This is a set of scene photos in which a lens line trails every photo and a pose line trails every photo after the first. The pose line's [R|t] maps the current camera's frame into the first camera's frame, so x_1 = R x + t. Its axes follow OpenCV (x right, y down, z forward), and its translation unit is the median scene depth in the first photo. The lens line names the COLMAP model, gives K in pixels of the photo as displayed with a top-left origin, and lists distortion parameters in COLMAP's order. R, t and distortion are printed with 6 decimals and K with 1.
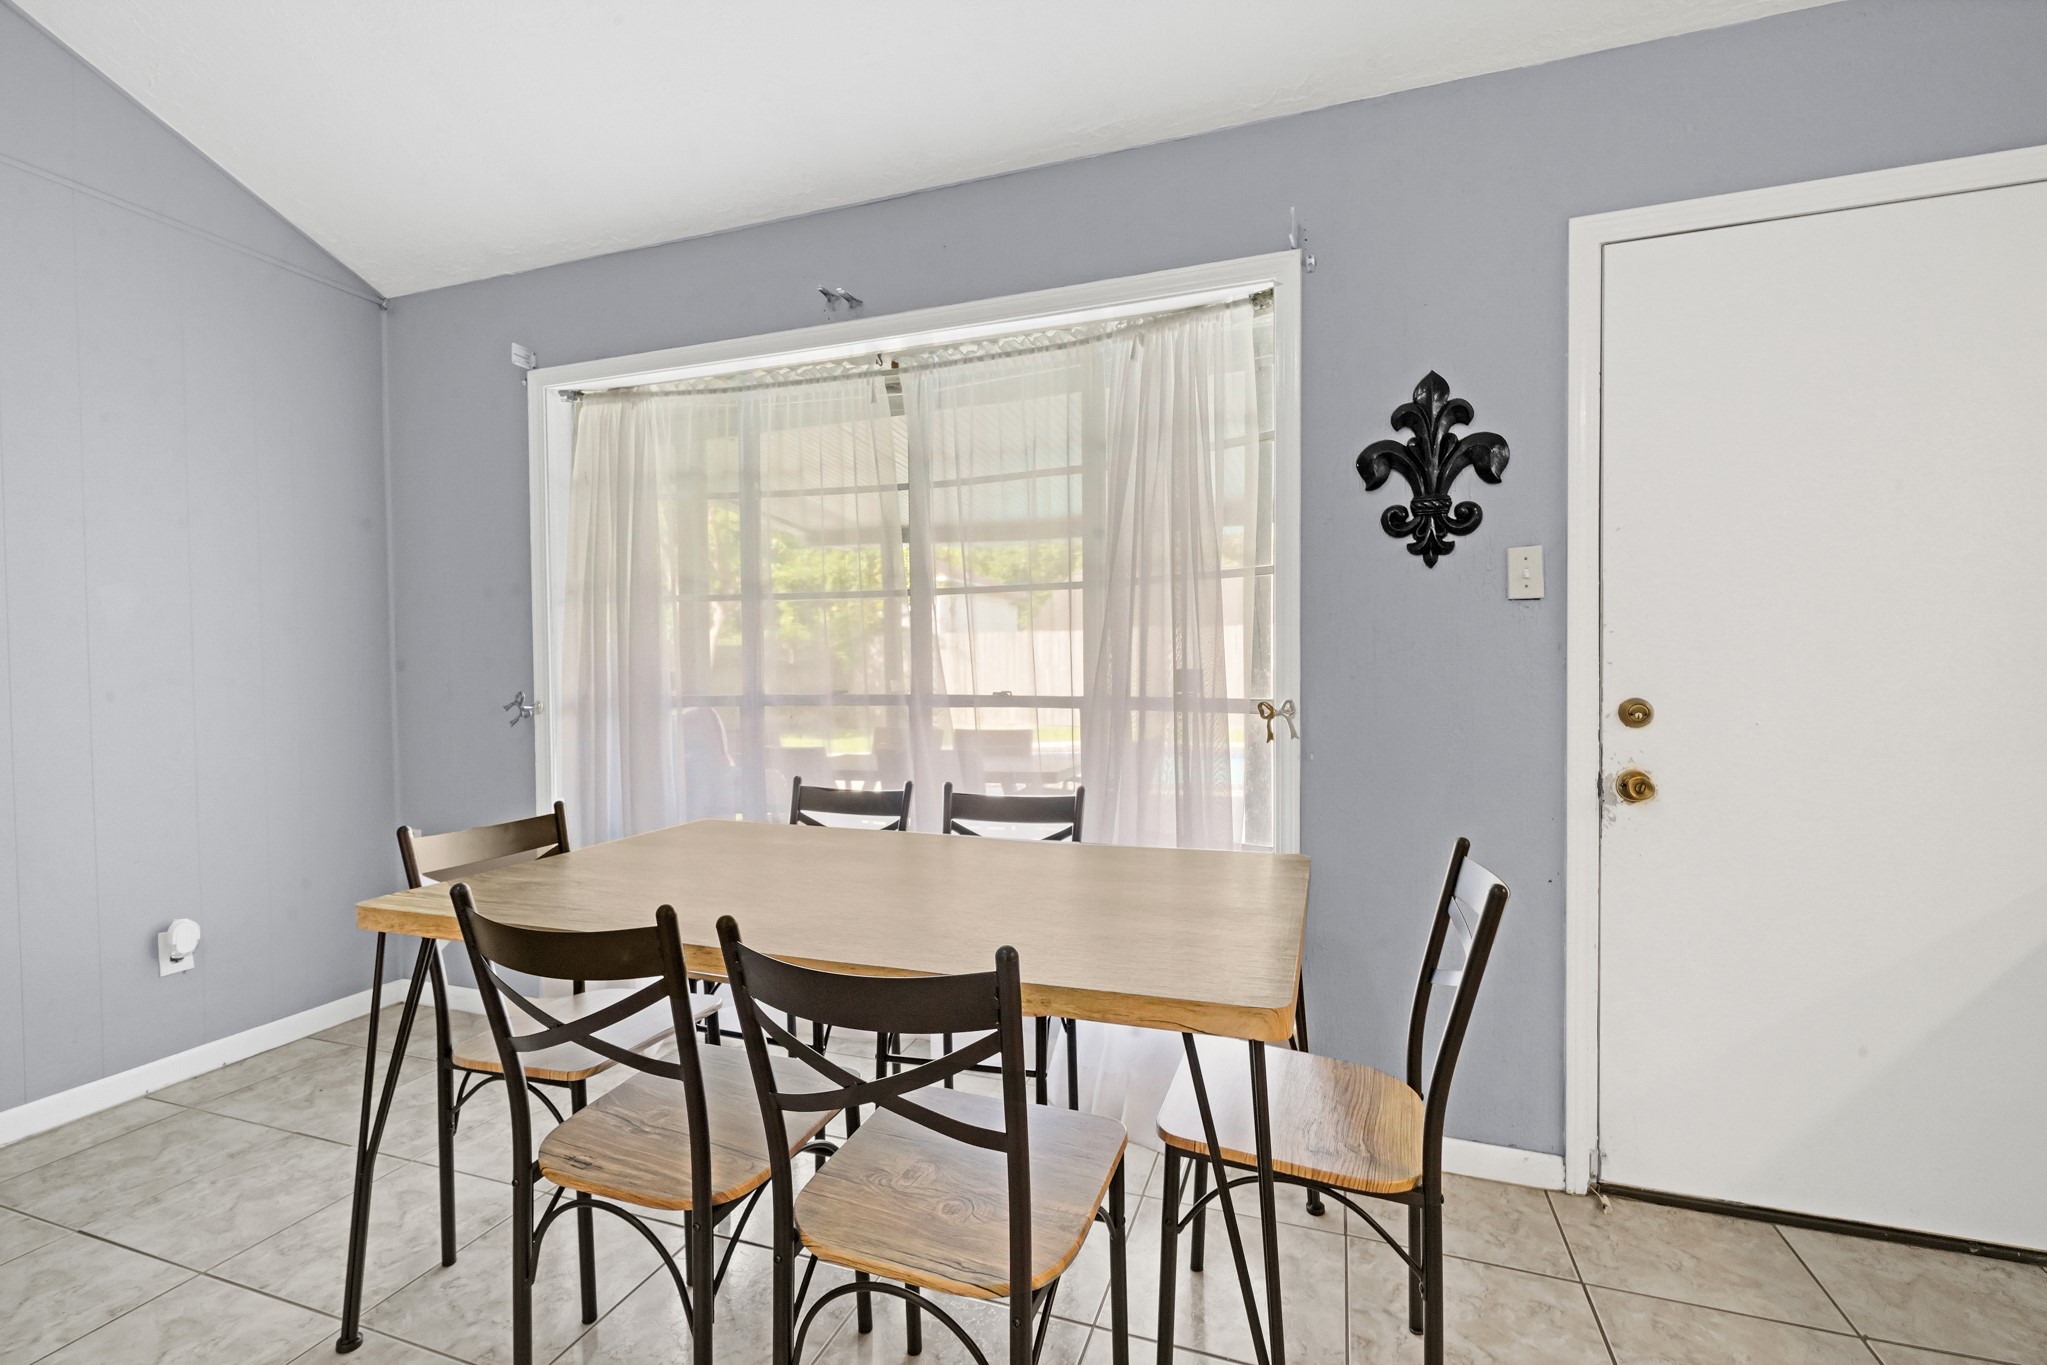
lens RADIAL K [[905.6, 0, 1011.0], [0, 905.6, 682.9], [0, 0, 1]] dist [0.000048, -0.000748]
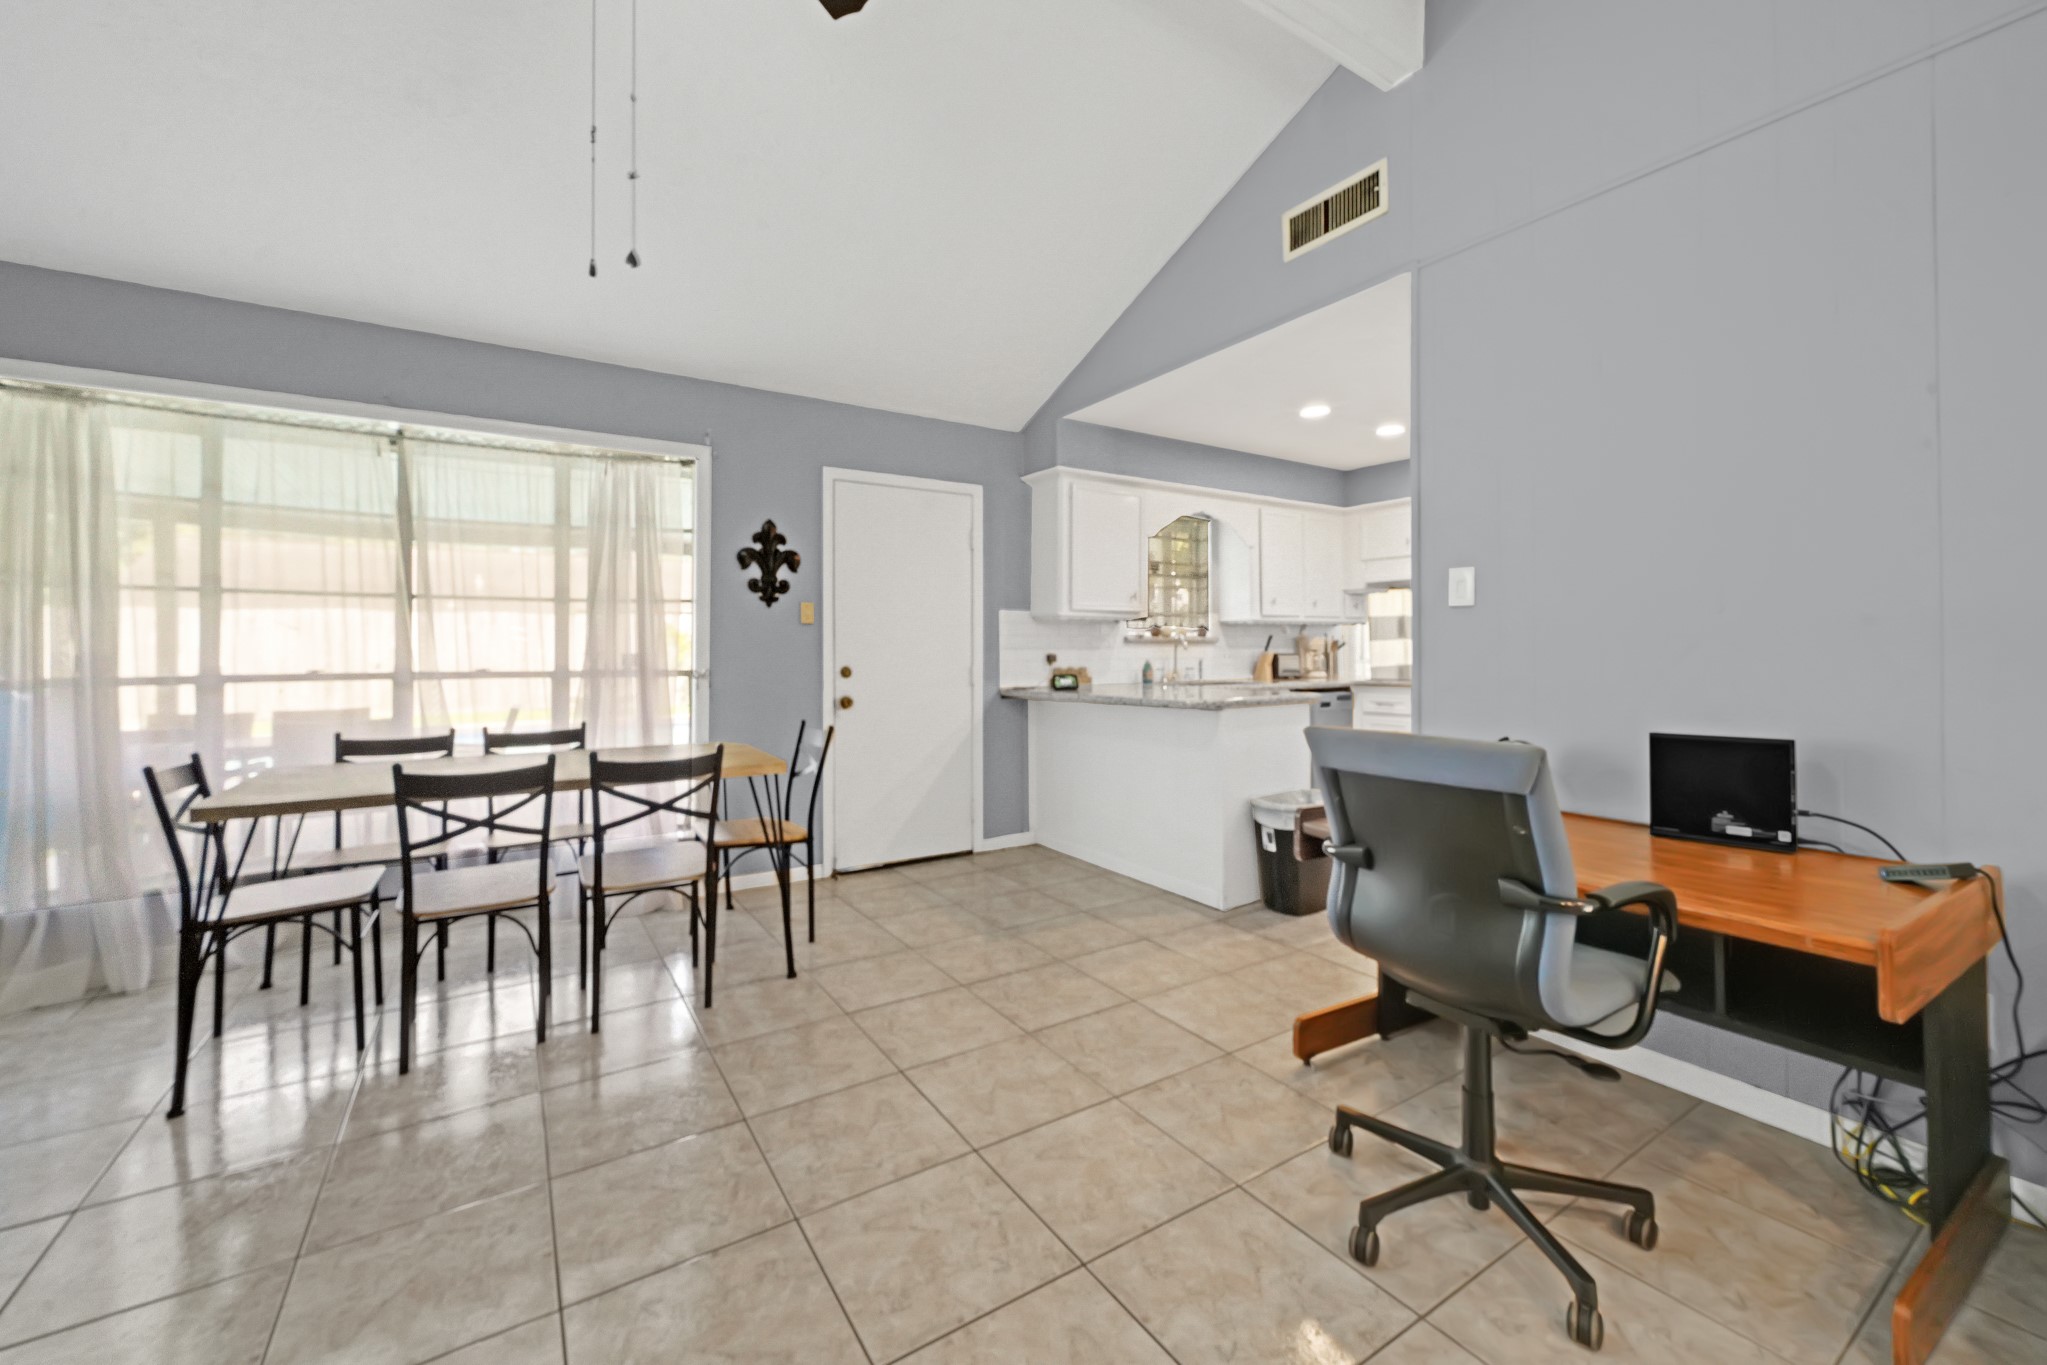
lens RADIAL K [[815.3, 0, 1026.4], [0, 815.3, 650.7], [0, 0, 1]] dist [-0.004286, -0.000047]
pose [[0.607017, 0.007747, 0.794651, -0.720869], [0.010614, 0.999784, -0.017855, 0.018086], [-0.794618, 0.019272, 0.606804, -0.684084]]
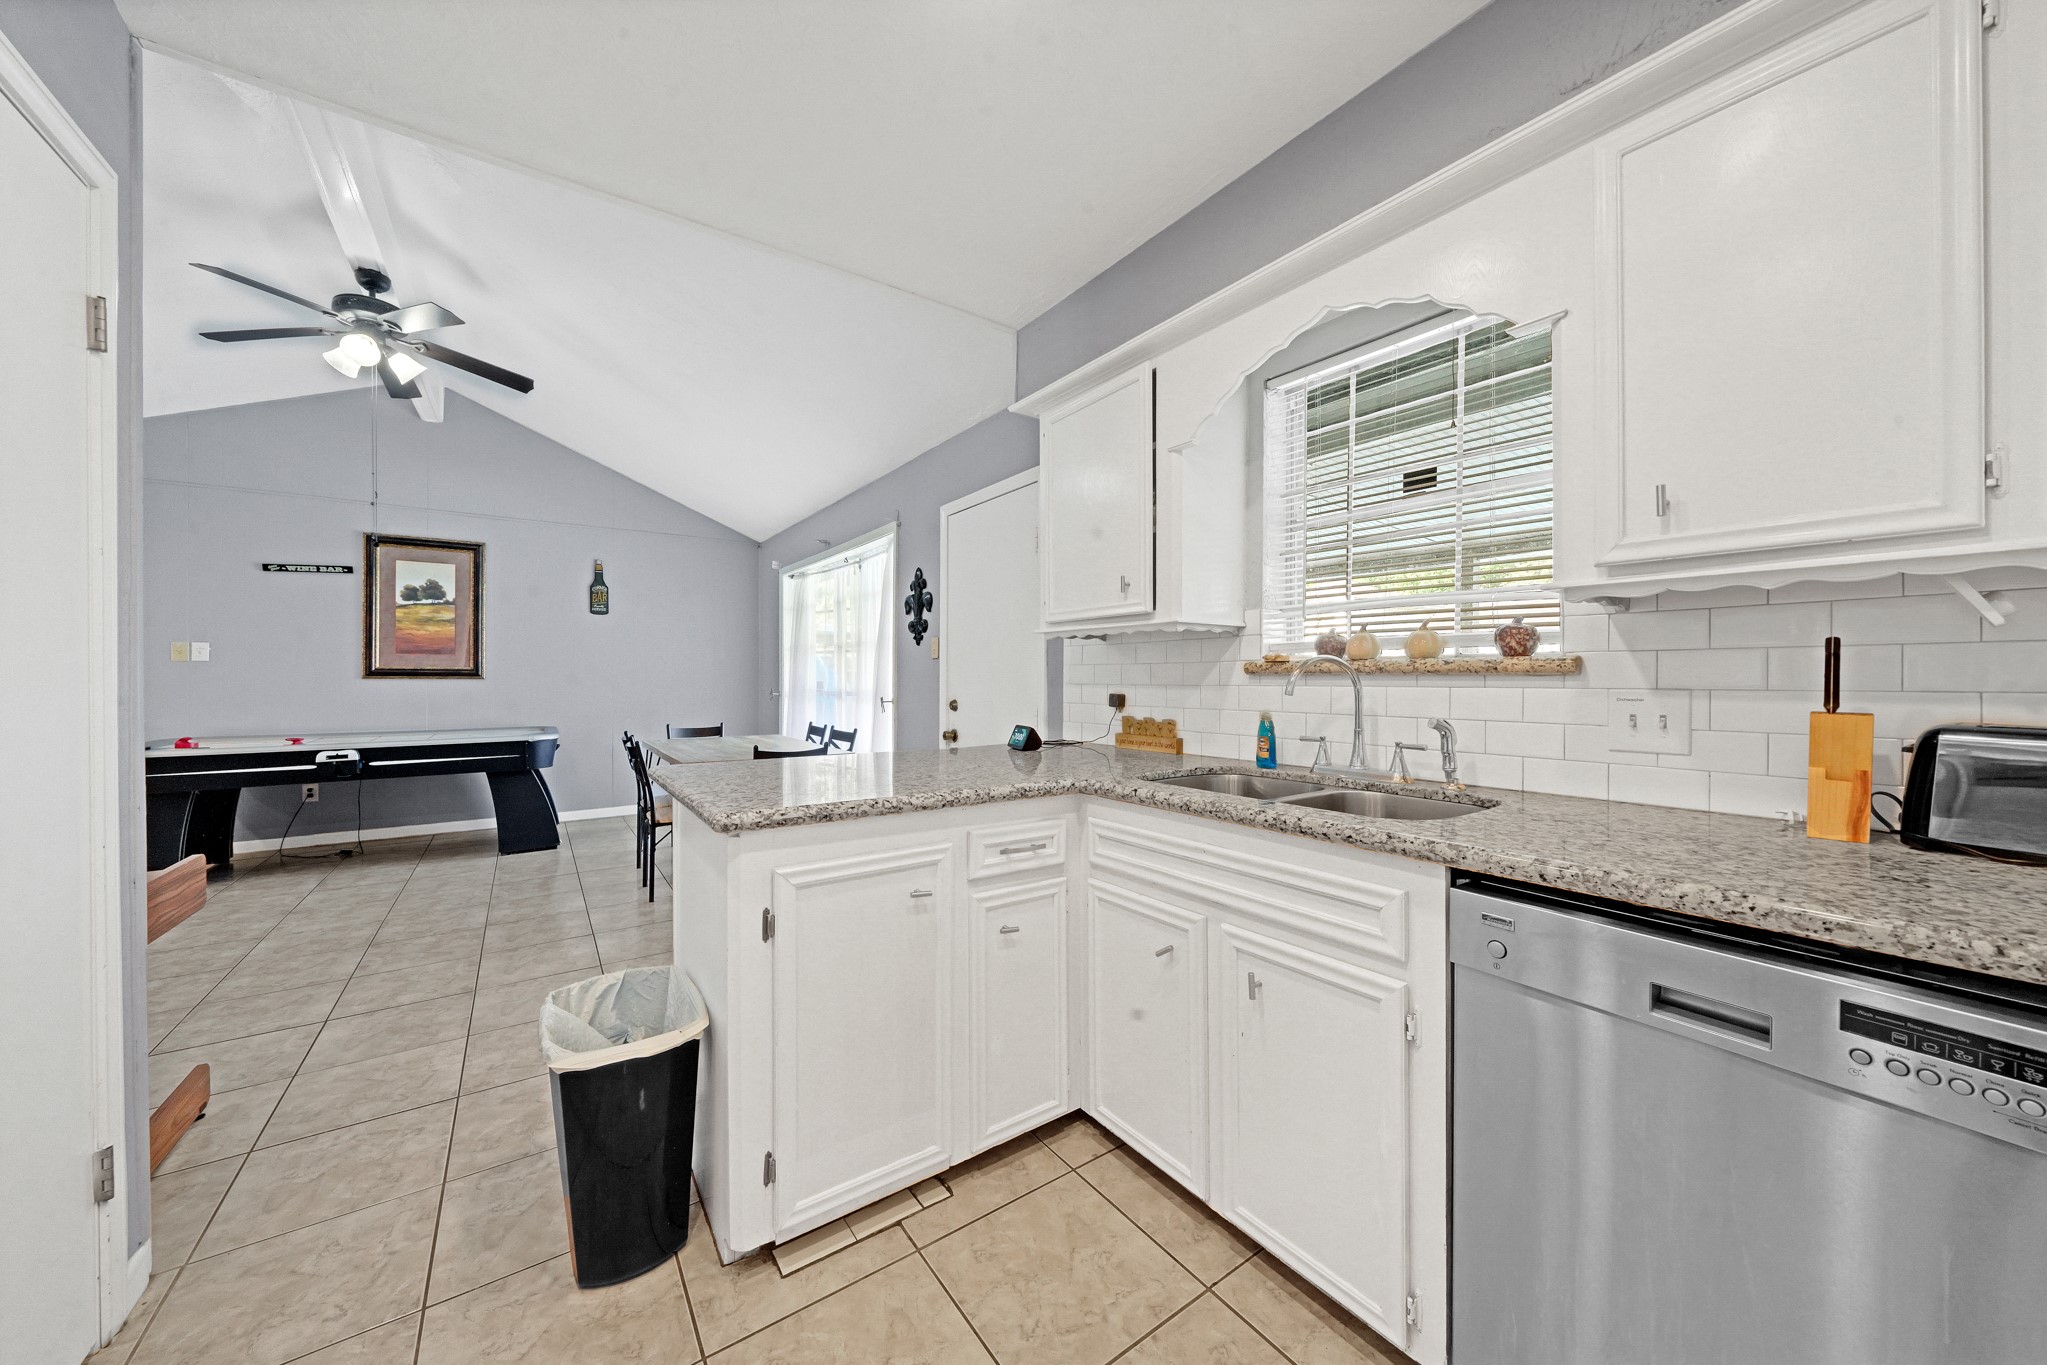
lens RADIAL K [[715.7, 0, 1016.9], [0, 715.7, 670.6], [0, 0, 1]] dist [-0.005896, 0.000474]
pose [[0.812789, 0.006522, -0.582522, 1.839077], [-0.021801, 0.999577, -0.019228, -0.026463], [0.582150, 0.028328, 0.812587, -0.448796]]
